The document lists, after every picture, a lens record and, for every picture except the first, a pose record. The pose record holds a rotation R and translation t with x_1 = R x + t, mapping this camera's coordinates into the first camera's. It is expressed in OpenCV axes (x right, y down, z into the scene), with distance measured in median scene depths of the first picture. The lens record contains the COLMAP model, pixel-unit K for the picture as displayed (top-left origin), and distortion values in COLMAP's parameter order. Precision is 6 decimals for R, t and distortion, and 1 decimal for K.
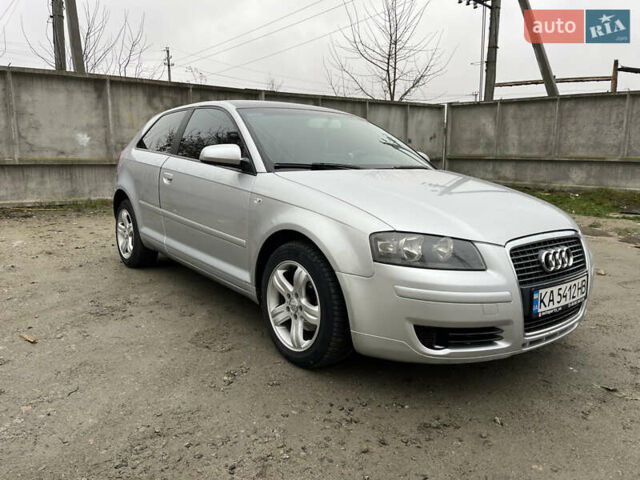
lens RADIAL K [[474.6, 0, 320.0], [0, 474.6, 240.0], [0, 0, 1]] dist [0.077936, -0.102741]
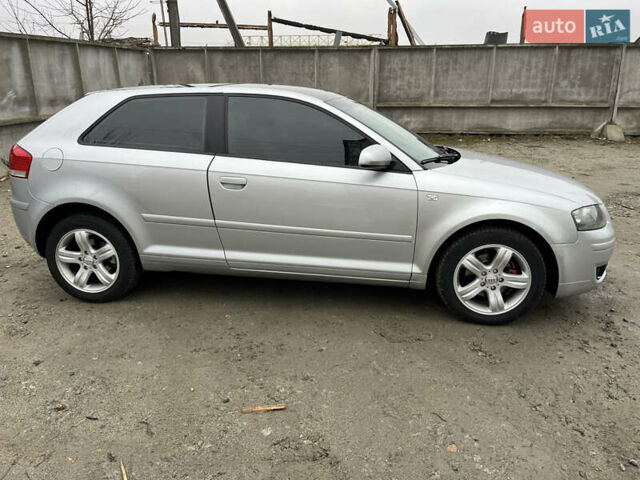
lens RADIAL K [[474.6, 0, 320.0], [0, 474.6, 240.0], [0, 0, 1]] dist [0.077936, -0.102741]
pose [[0.731502, -0.220139, 0.645325, -0.488940], [0.136766, 0.974584, 0.177428, -0.101747], [-0.667982, -0.041530, 0.743018, 0.166864]]
